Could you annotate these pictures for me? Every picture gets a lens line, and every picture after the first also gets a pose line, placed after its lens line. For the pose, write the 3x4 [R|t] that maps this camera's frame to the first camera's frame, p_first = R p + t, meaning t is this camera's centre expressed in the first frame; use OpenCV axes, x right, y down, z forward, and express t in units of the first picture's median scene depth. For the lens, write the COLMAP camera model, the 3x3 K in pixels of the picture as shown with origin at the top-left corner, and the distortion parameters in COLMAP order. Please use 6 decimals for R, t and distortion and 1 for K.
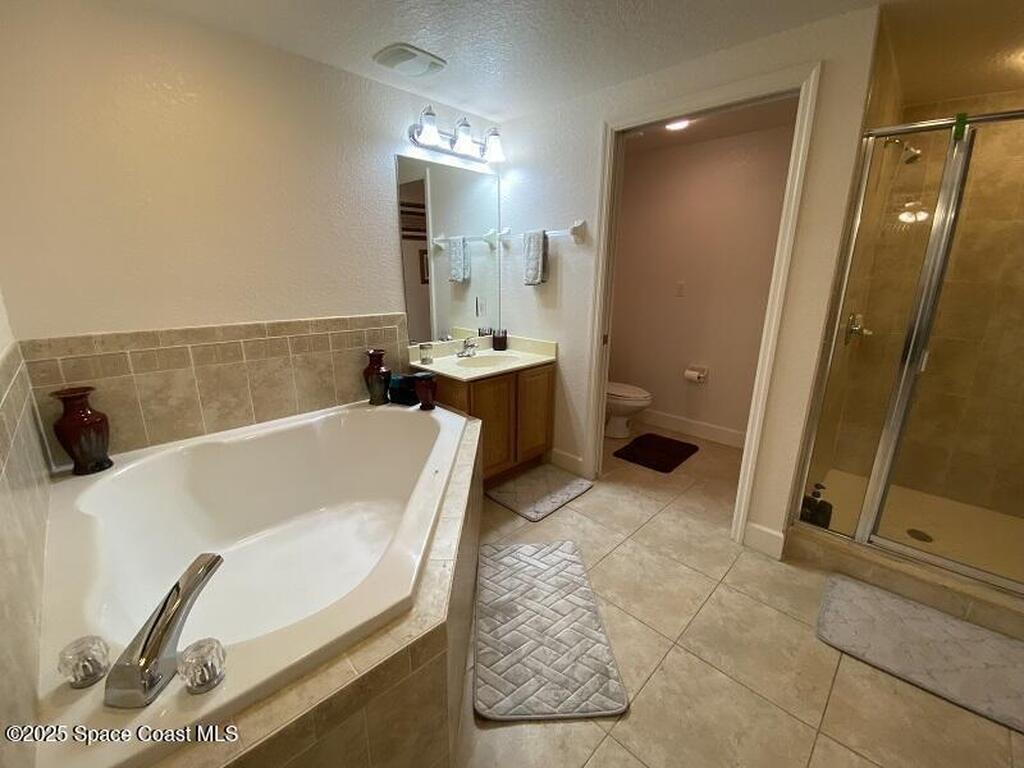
lens RADIAL K [[424.9, 0, 511.1], [0, 424.9, 382.0], [0, 0, 1]] dist [-0.011964, -0.002623]
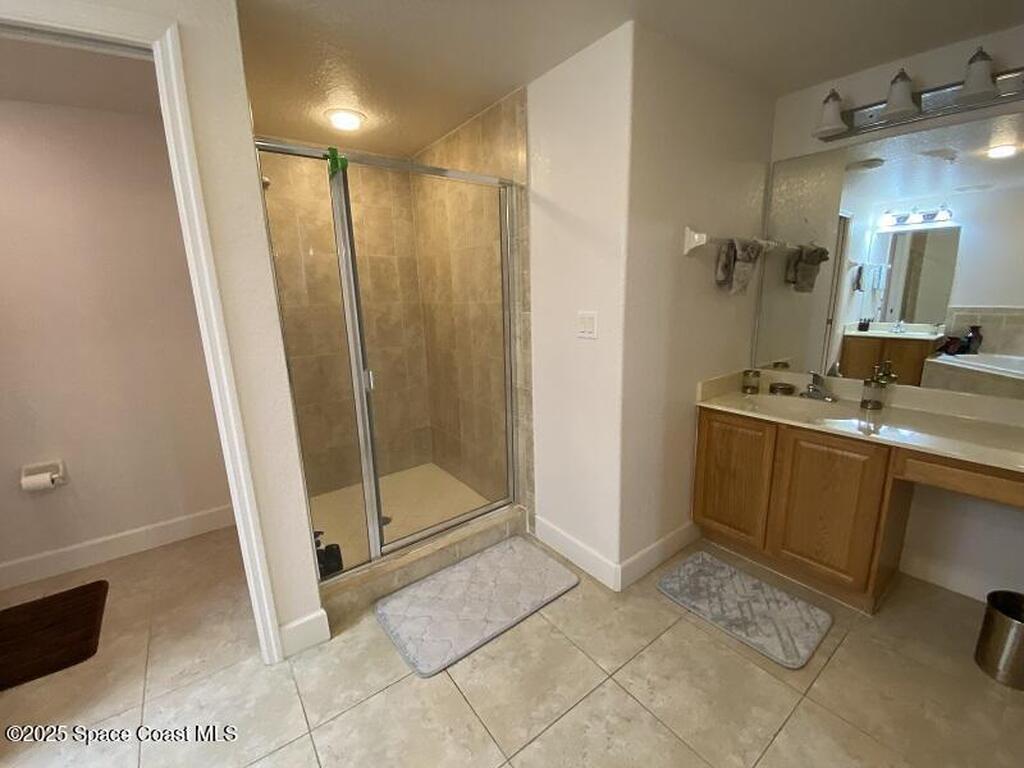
lens RADIAL K [[424.9, 0, 510.9], [0, 424.9, 379.2], [0, 0, 1]] dist [-0.011964, -0.002623]
pose [[0.155302, -0.218641, 0.963368, -0.006443], [0.285024, 0.943644, 0.168217, -0.104540], [-0.945856, 0.248458, 0.208868, 0.352754]]
